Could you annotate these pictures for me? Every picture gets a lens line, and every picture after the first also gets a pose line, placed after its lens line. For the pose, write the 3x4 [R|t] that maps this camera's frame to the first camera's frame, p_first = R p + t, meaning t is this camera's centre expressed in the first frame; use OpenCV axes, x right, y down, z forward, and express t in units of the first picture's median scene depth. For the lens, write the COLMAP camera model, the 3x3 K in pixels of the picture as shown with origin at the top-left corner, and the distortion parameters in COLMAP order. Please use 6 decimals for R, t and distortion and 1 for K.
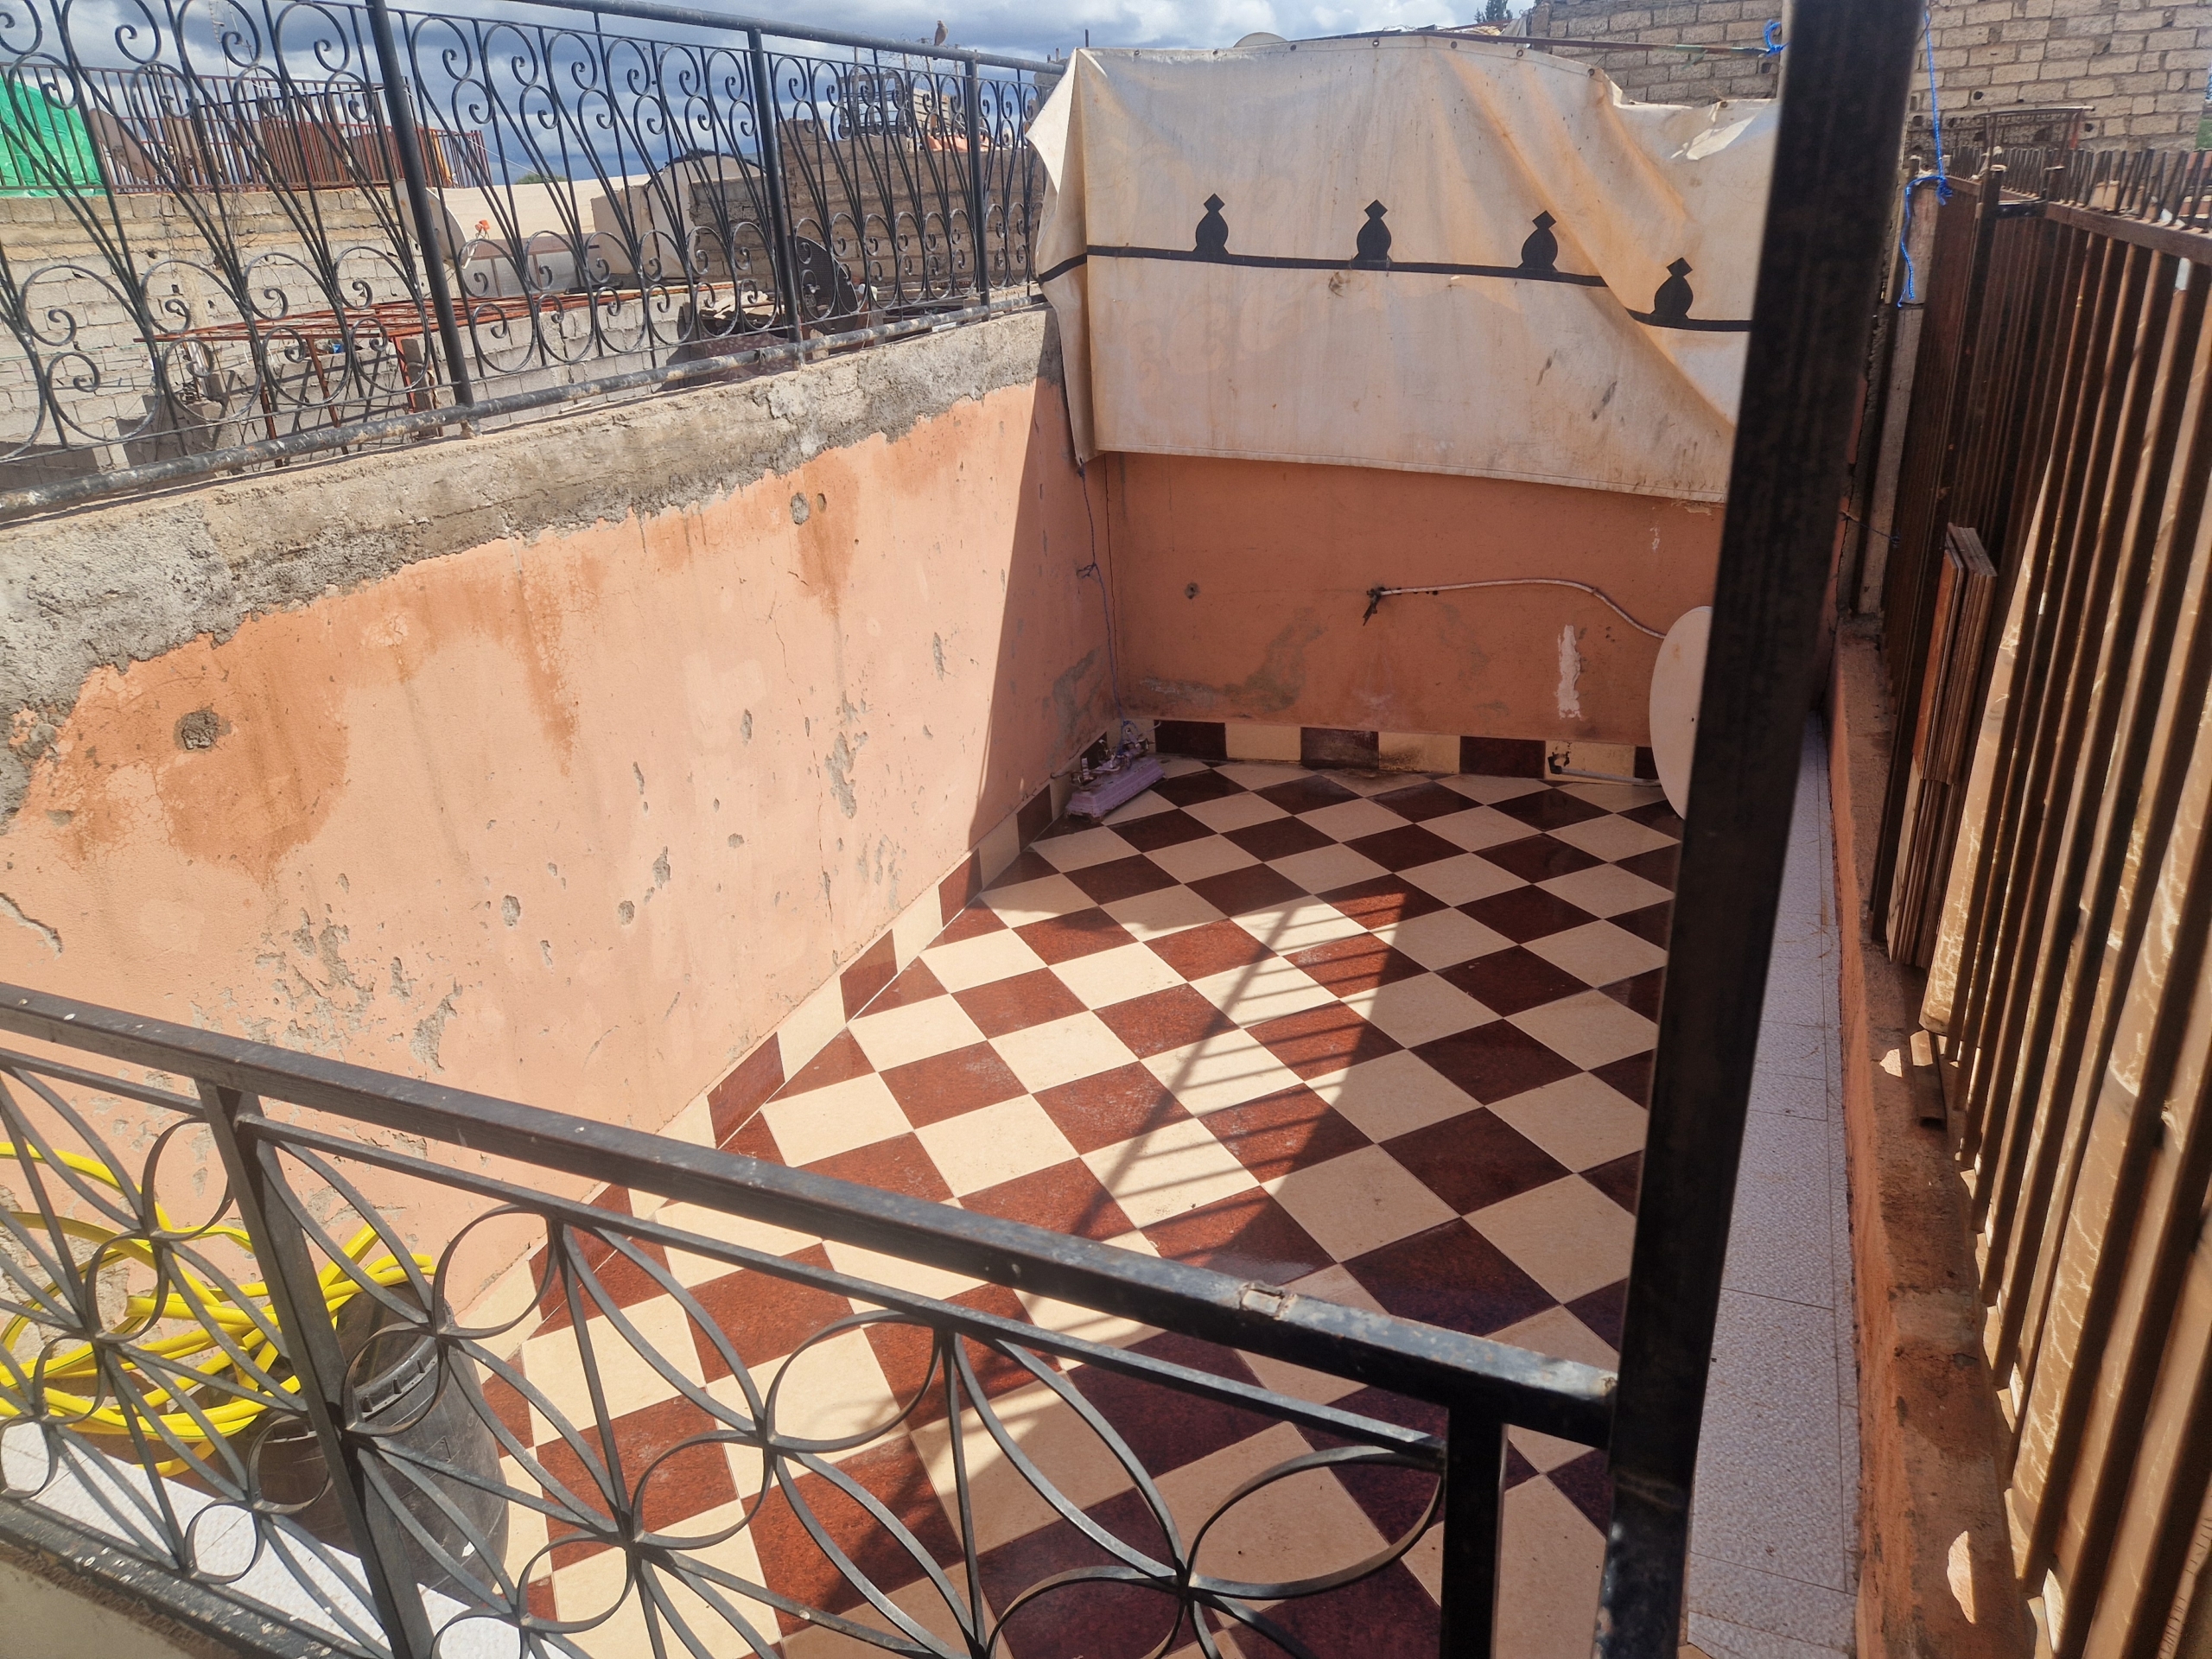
lens RADIAL K [[1456.3, 0, 1106.0], [0, 1456.3, 829.5], [0, 0, 1]] dist [0.055885, -0.038188]
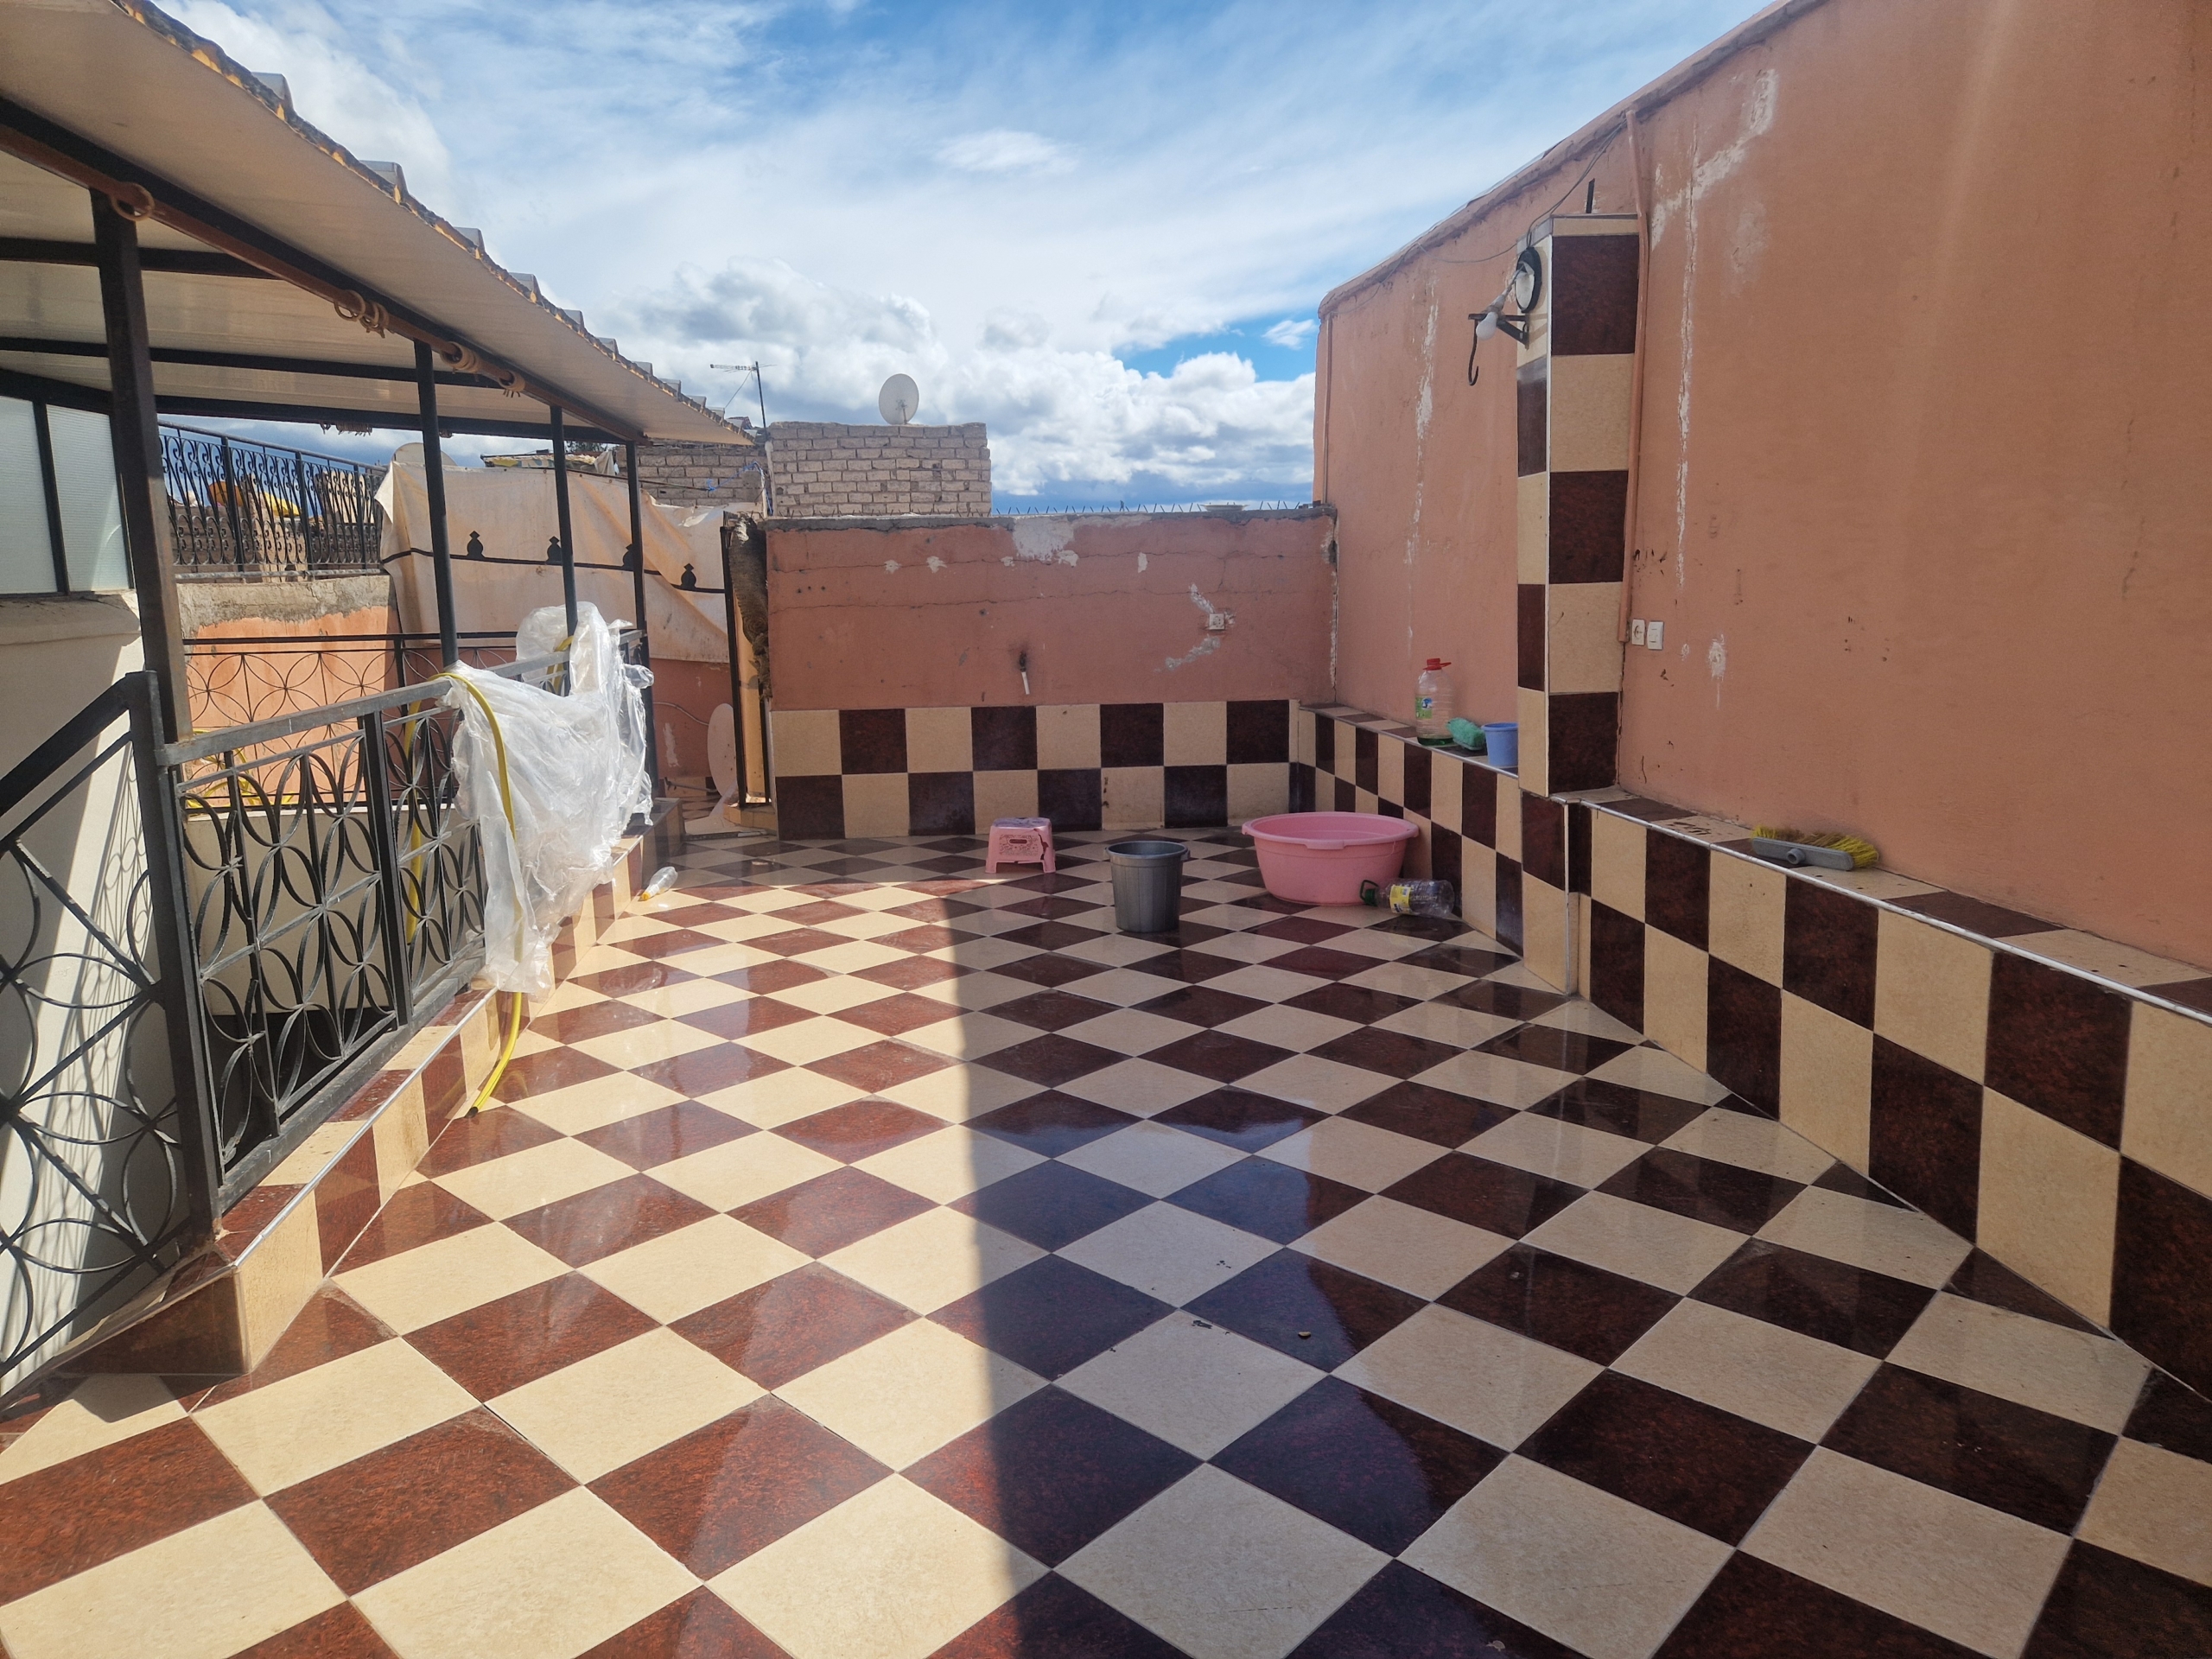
lens RADIAL K [[1456.3, 0, 1106.0], [0, 1456.3, 829.5], [0, 0, 1]] dist [0.055885, -0.038188]
pose [[0.844566, -0.055540, 0.532564, -0.327573], [0.181186, 0.965577, -0.186634, 0.585542], [-0.503866, 0.254118, 0.825557, -1.179753]]
